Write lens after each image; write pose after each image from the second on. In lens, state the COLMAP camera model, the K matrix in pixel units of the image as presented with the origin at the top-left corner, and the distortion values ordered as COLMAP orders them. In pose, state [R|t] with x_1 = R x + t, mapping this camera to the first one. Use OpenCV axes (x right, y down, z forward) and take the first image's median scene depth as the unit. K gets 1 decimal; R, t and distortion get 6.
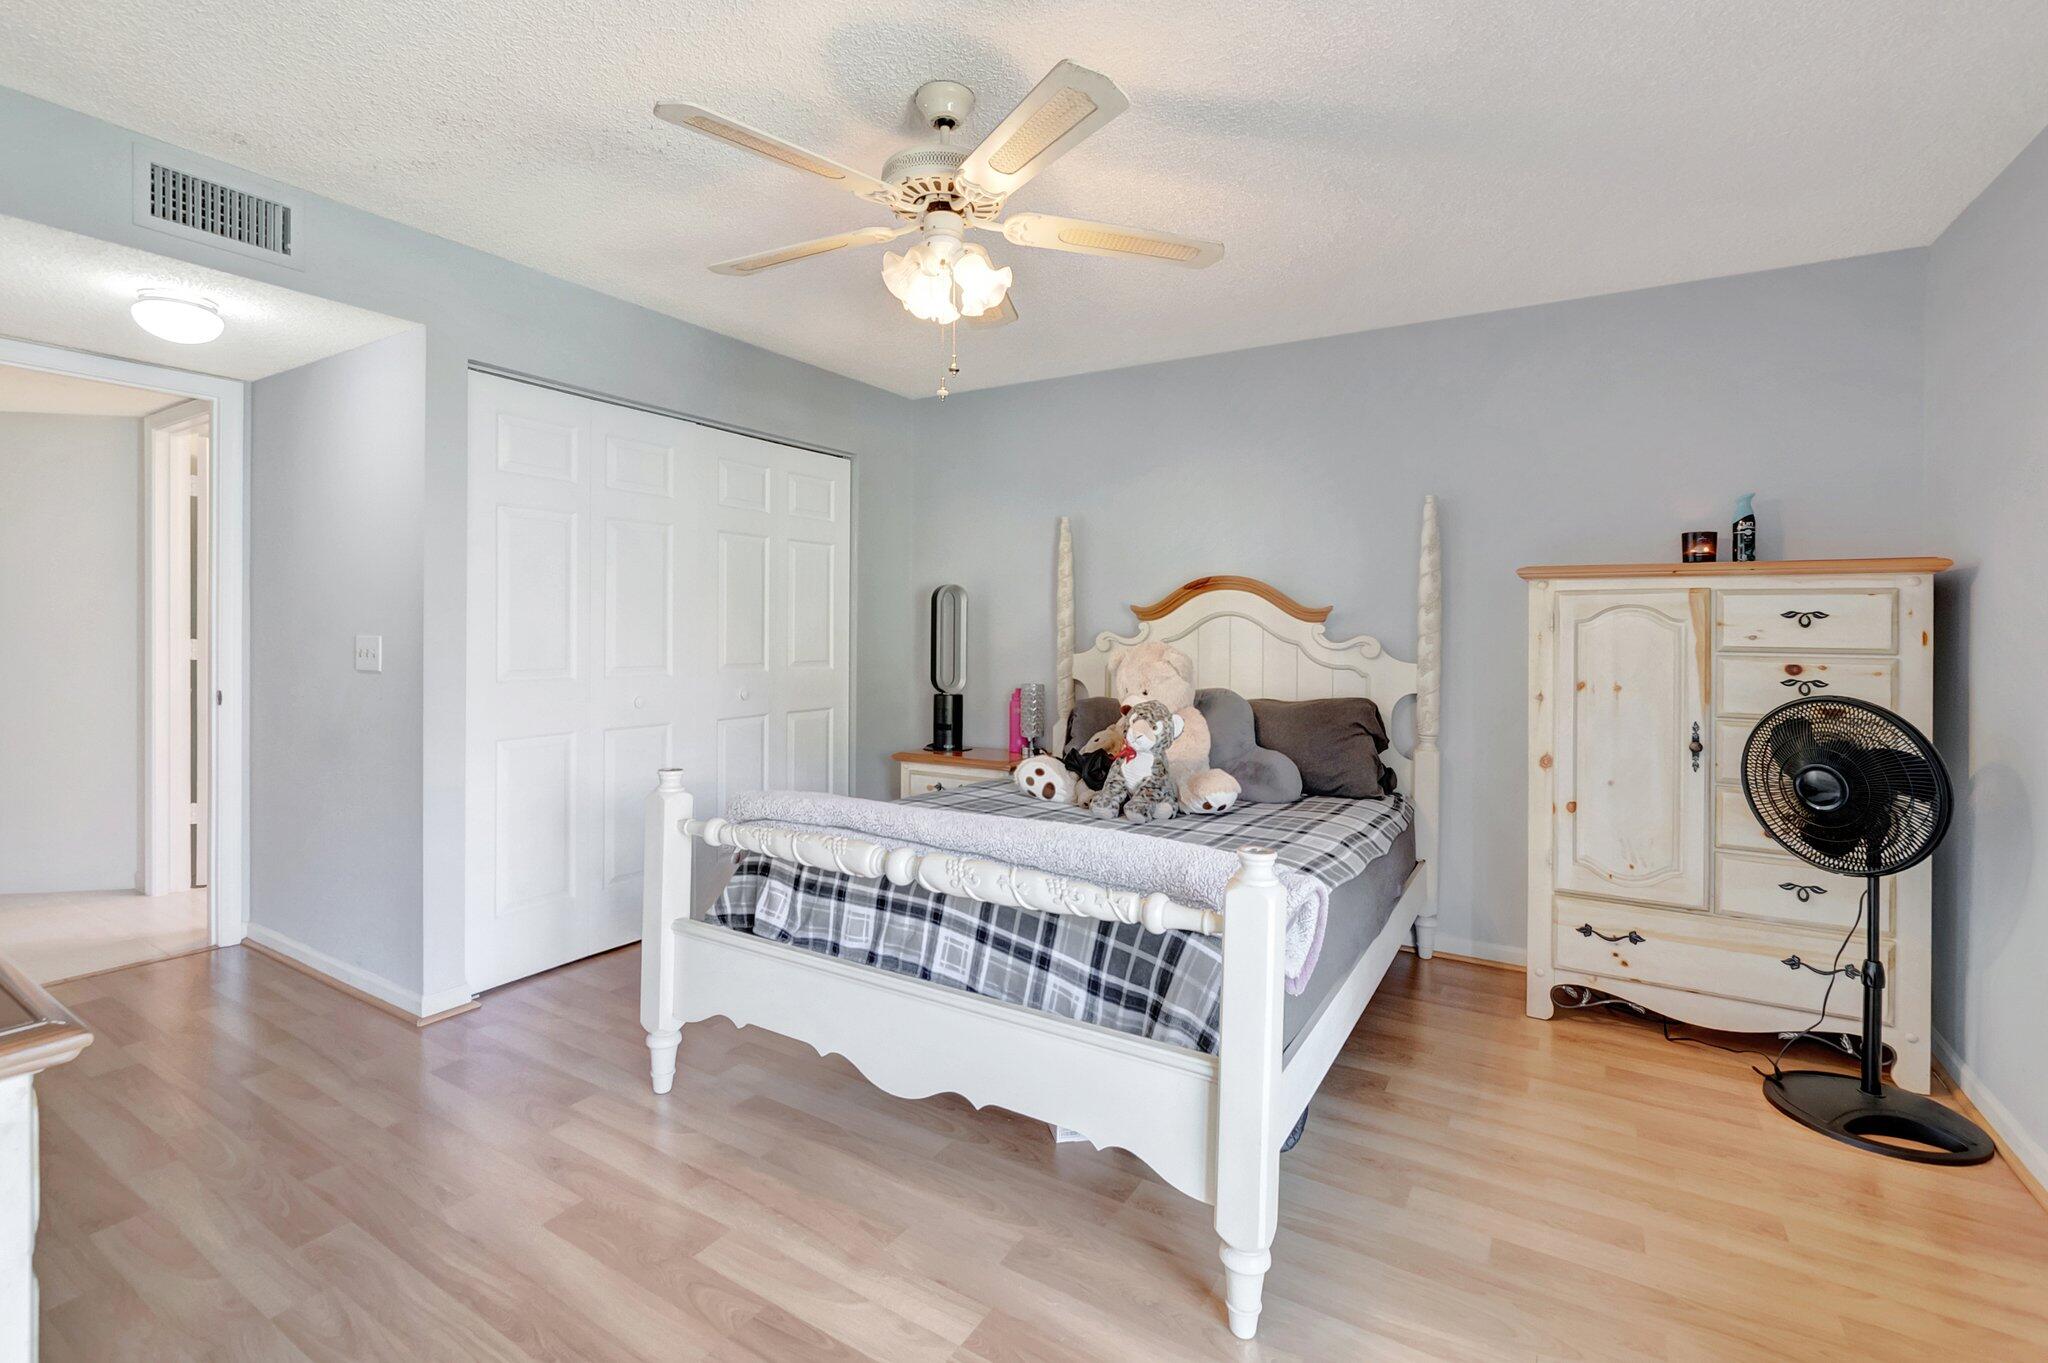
lens RADIAL K [[943.3, 0, 1026.1], [0, 943.3, 634.2], [0, 0, 1]] dist [-0.000578, 0.000007]
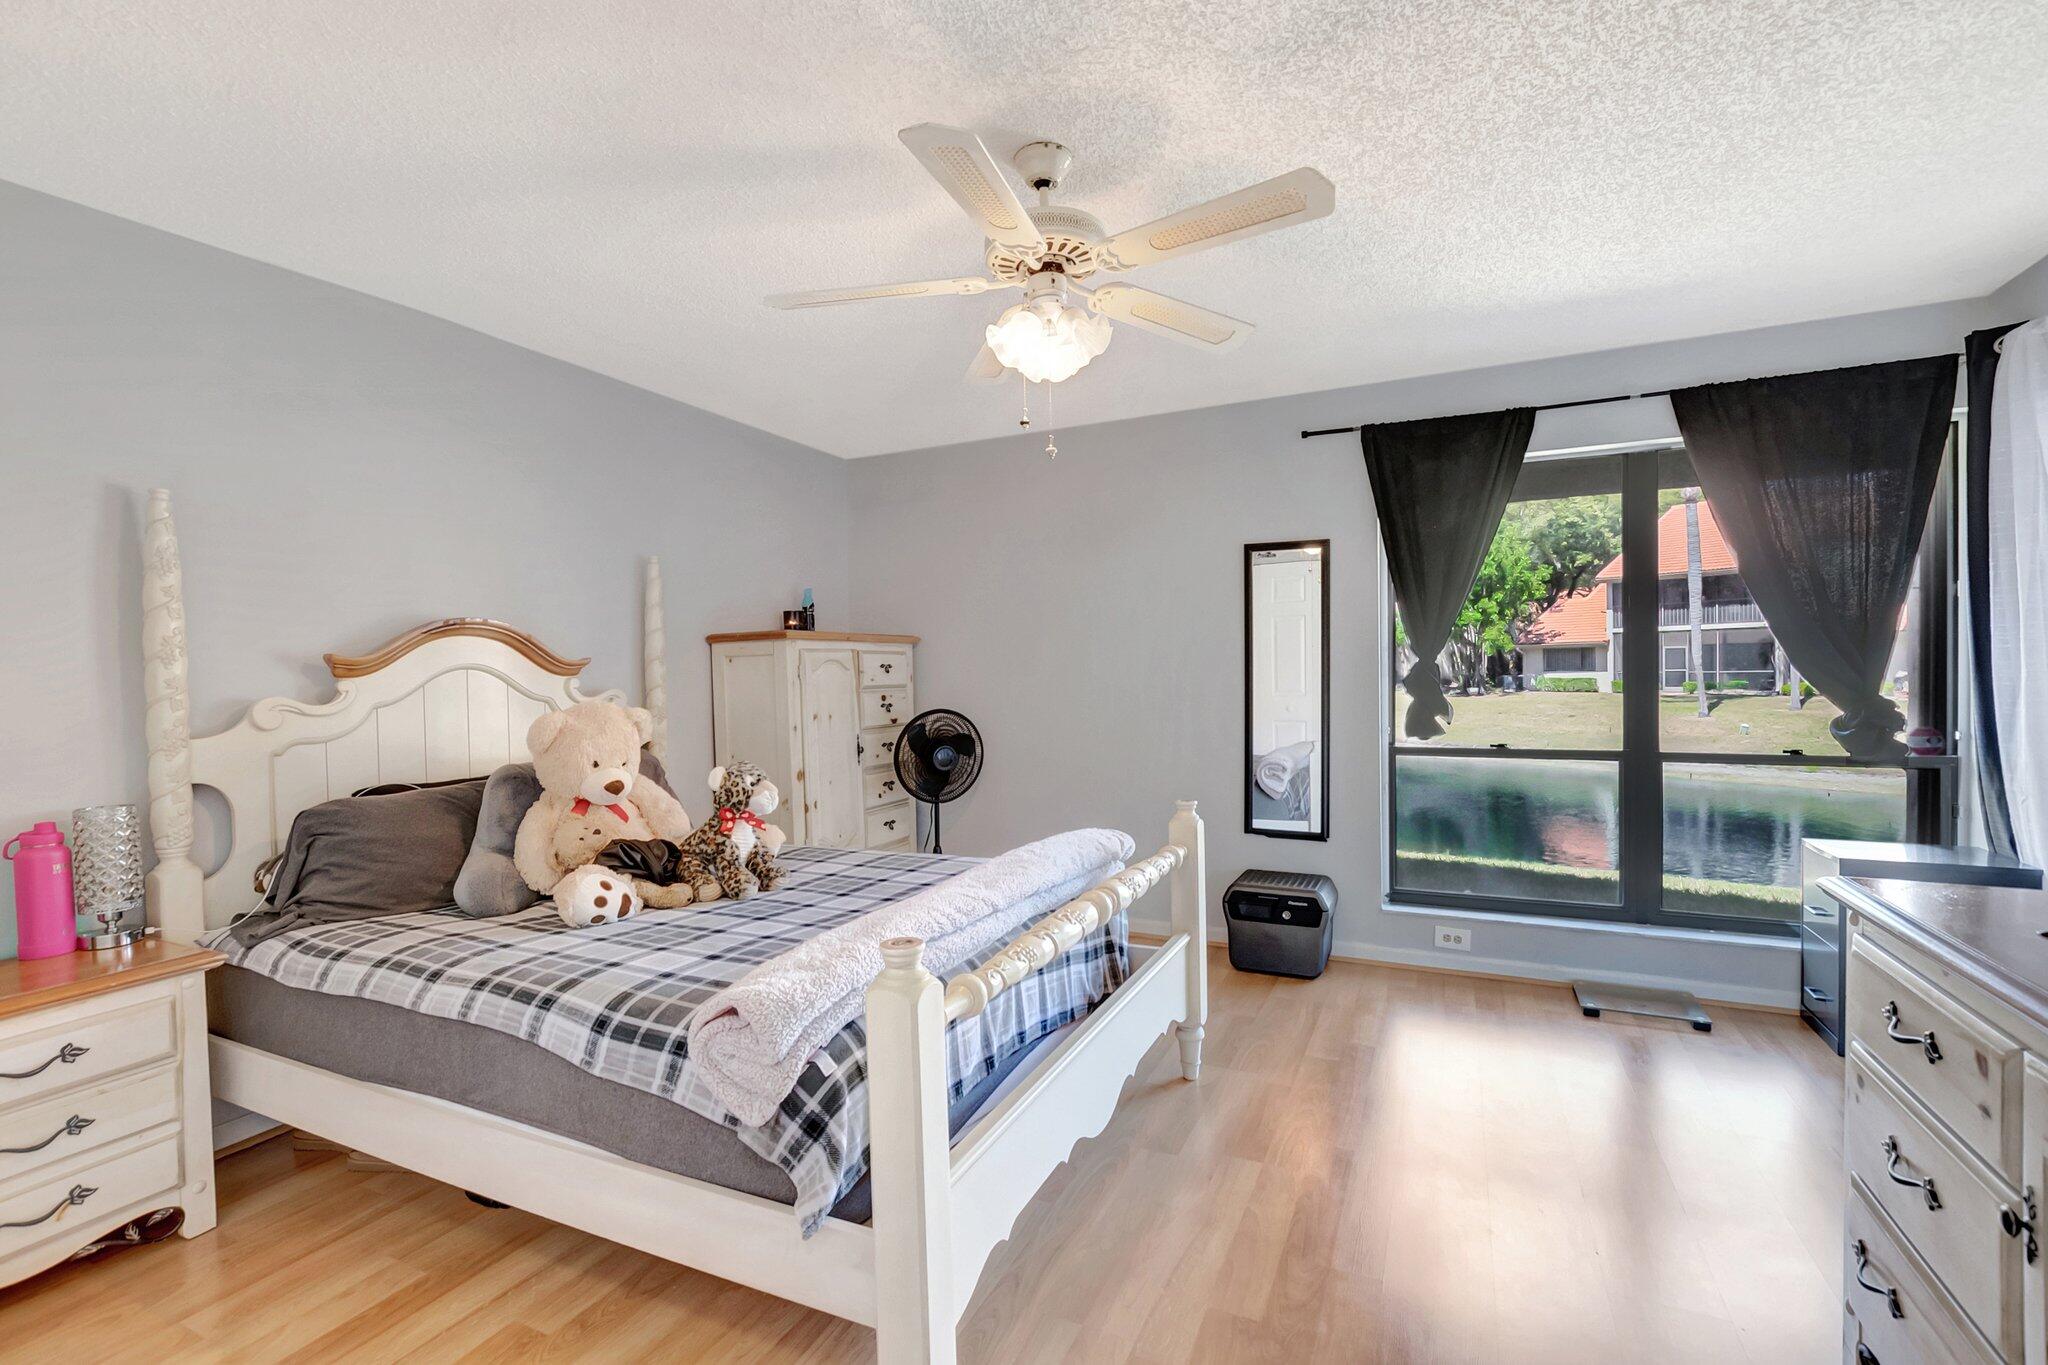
lens RADIAL K [[901.0, 0, 1016.9], [0, 901.0, 687.0], [0, 0, 1]] dist [-0.002898, -0.000157]
pose [[-0.094641, -0.024835, 0.995202, -0.752820], [0.023311, 0.999359, 0.027155, -0.018934], [-0.995239, 0.025769, -0.094001, 0.803459]]
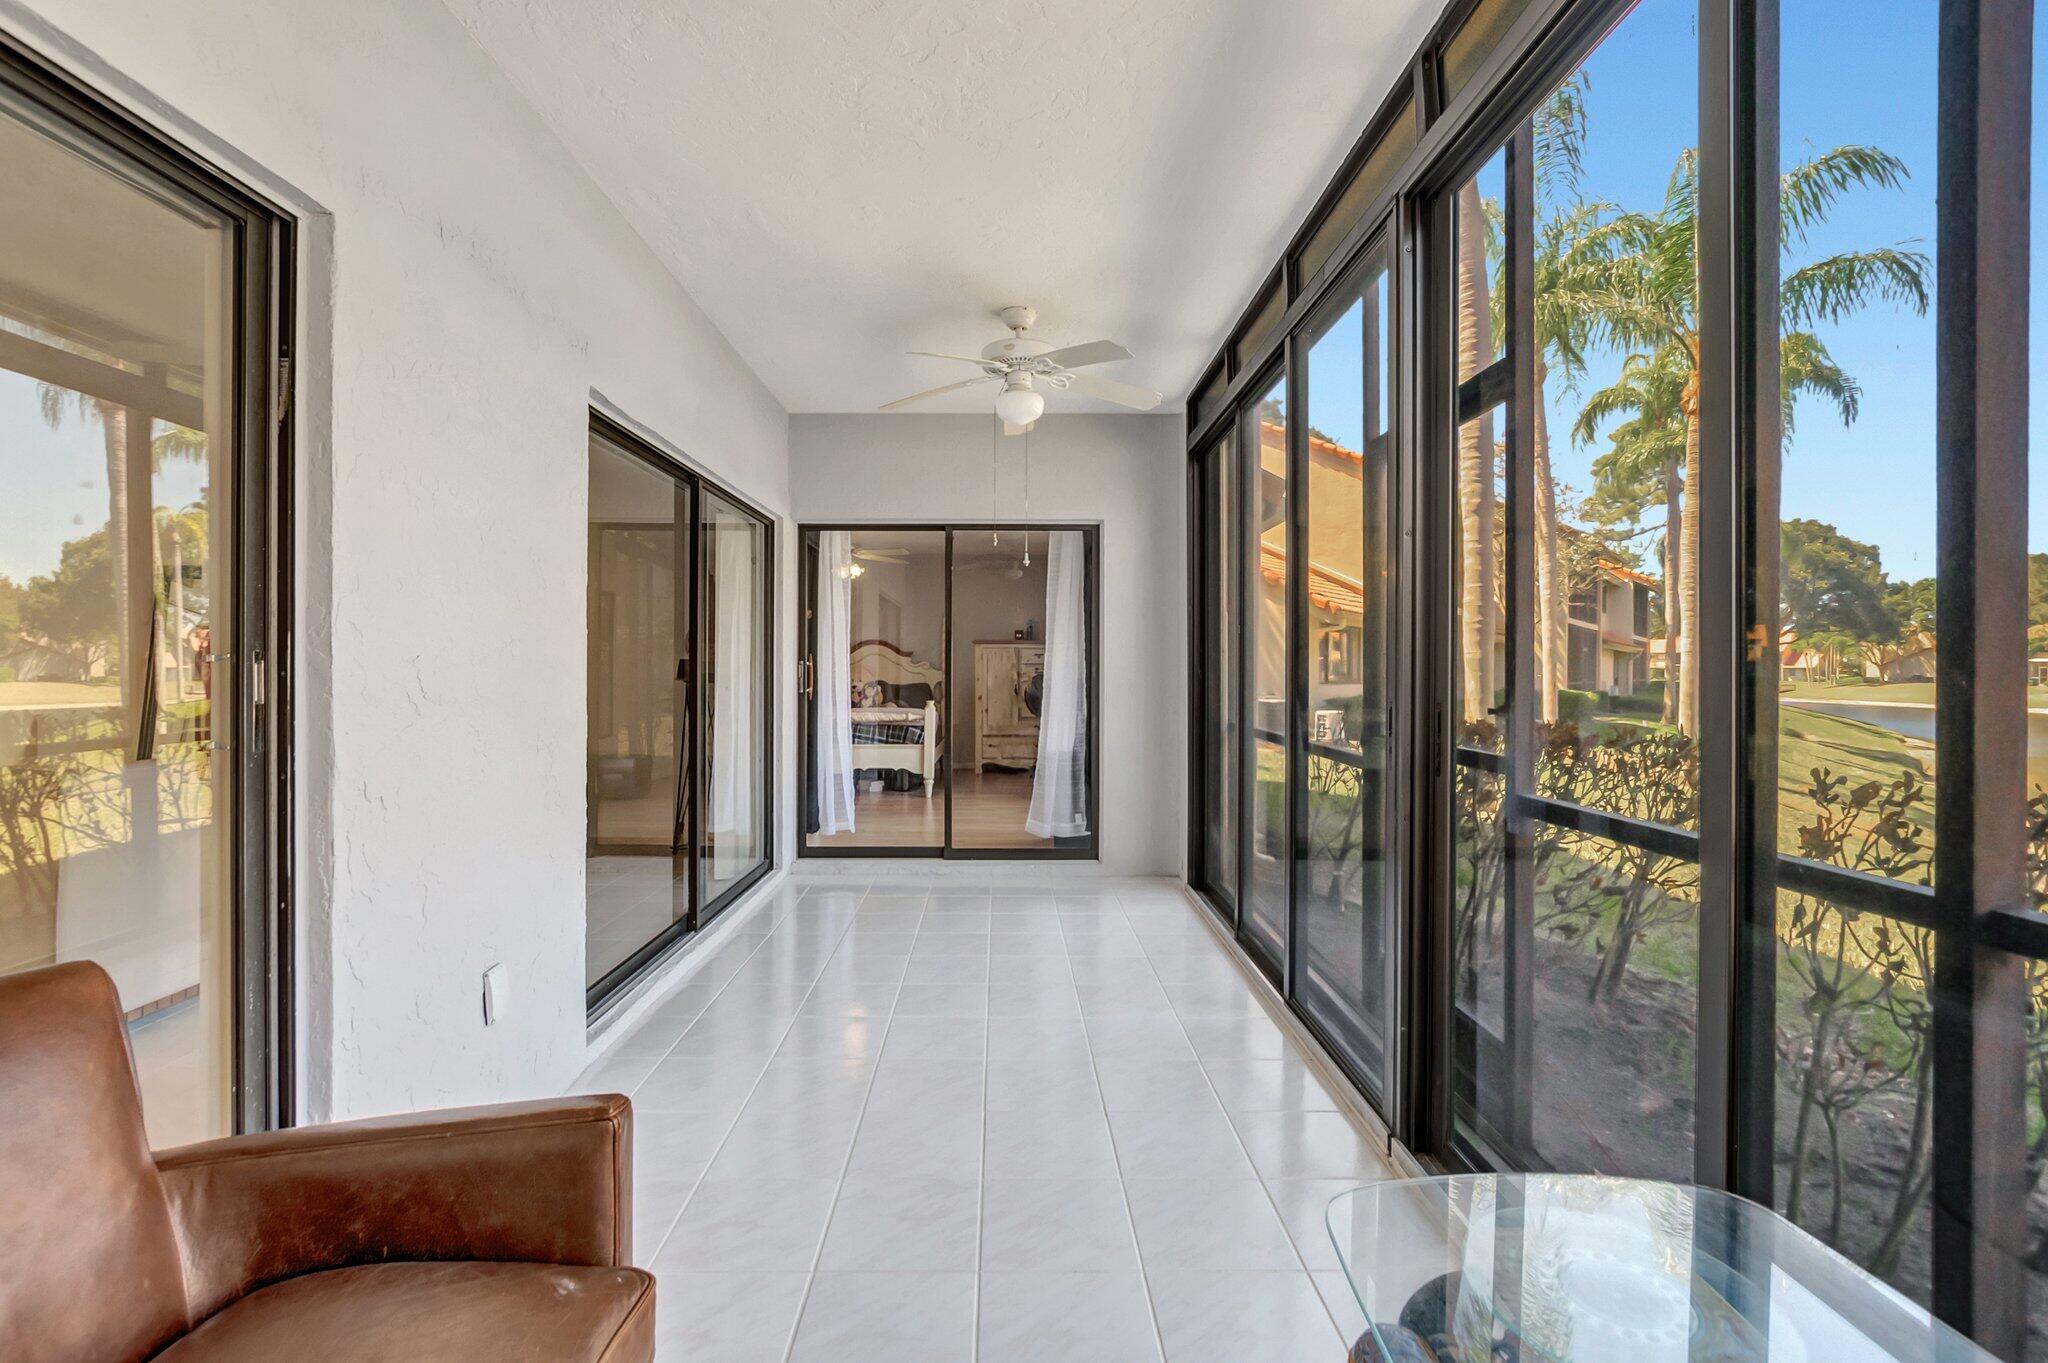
lens RADIAL K [[908.3, 0, 1016.4], [0, 908.3, 676.3], [0, 0, 1]] dist [-0.007079, -0.000481]
pose [[0.850898, -0.010199, 0.525232, -1.039375], [0.008715, 0.999948, 0.005299, 0.041971], [-0.525259, 0.000069, 0.850943, -1.826238]]
